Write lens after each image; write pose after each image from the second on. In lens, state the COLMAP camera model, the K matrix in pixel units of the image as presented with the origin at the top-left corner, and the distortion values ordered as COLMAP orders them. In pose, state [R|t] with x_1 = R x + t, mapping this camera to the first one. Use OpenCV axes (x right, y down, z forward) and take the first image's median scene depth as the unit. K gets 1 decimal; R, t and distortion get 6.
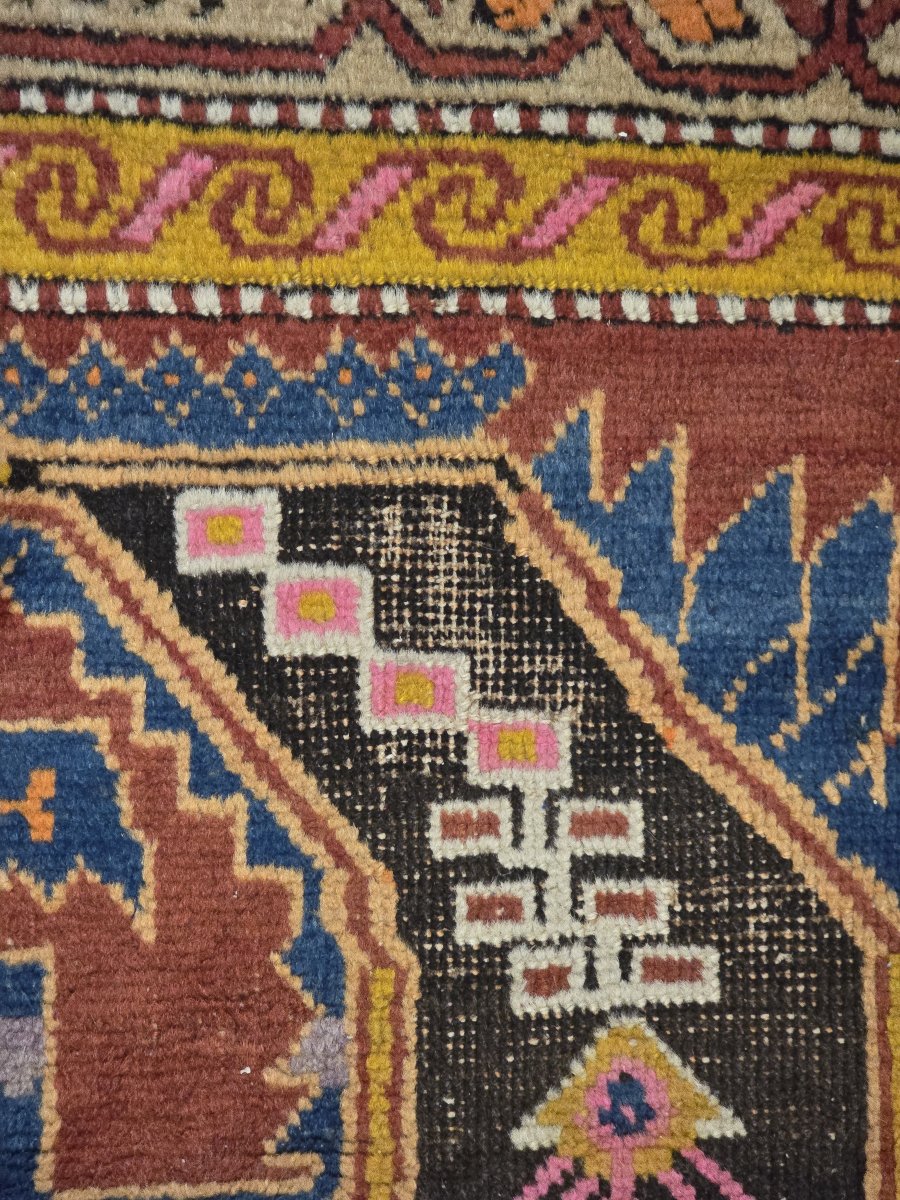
lens RADIAL K [[2408.1, 0, 450.0], [0, 2408.1, 600.0], [0, 0, 1]] dist [0.003620, 0.000309]
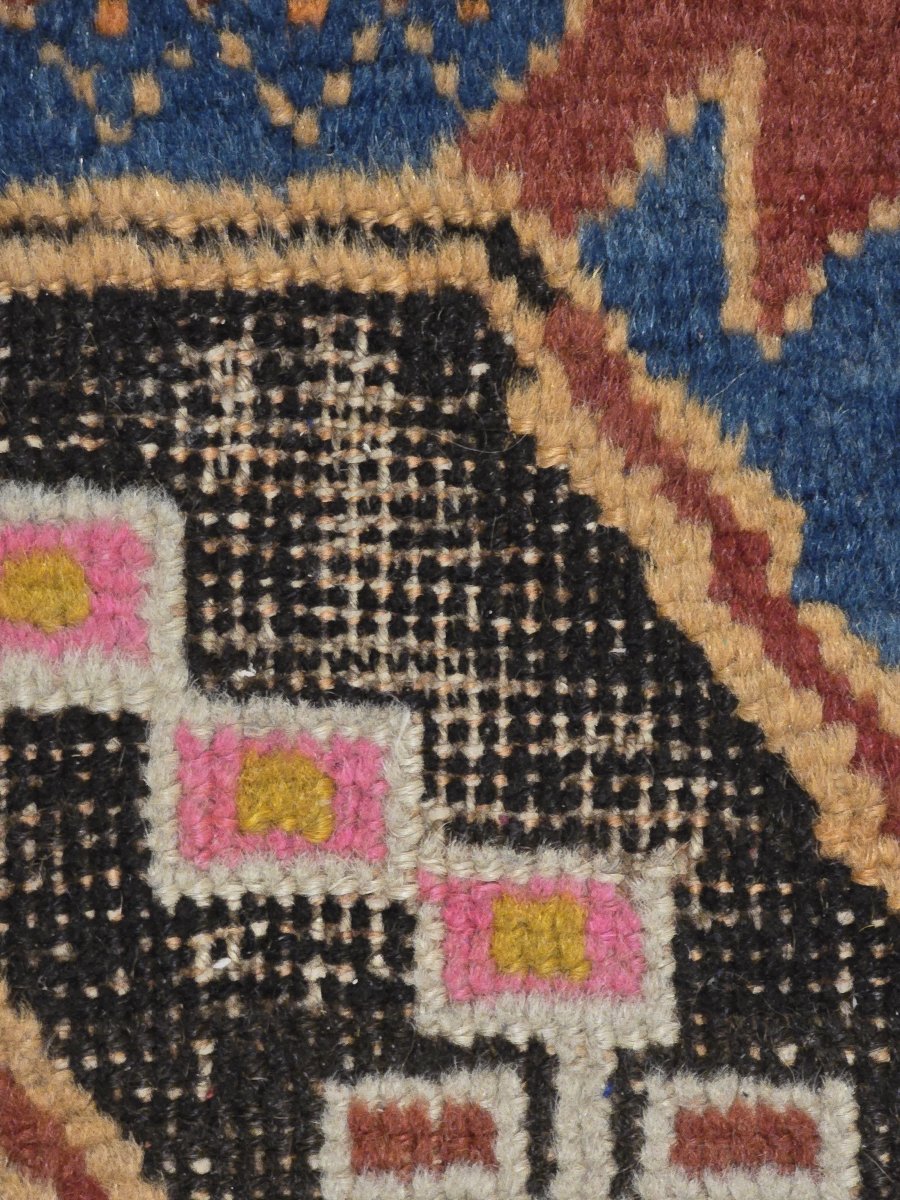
lens RADIAL K [[4042.0, 0, 450.0], [0, 4042.0, 600.0], [0, 0, 1]] dist [0.447206, 0.112116]
pose [[0.999616, 0.002552, 0.027602, -0.005968], [-0.002950, 0.999892, 0.014399, -0.005682], [-0.027562, -0.014475, 0.999515, 0.320708]]
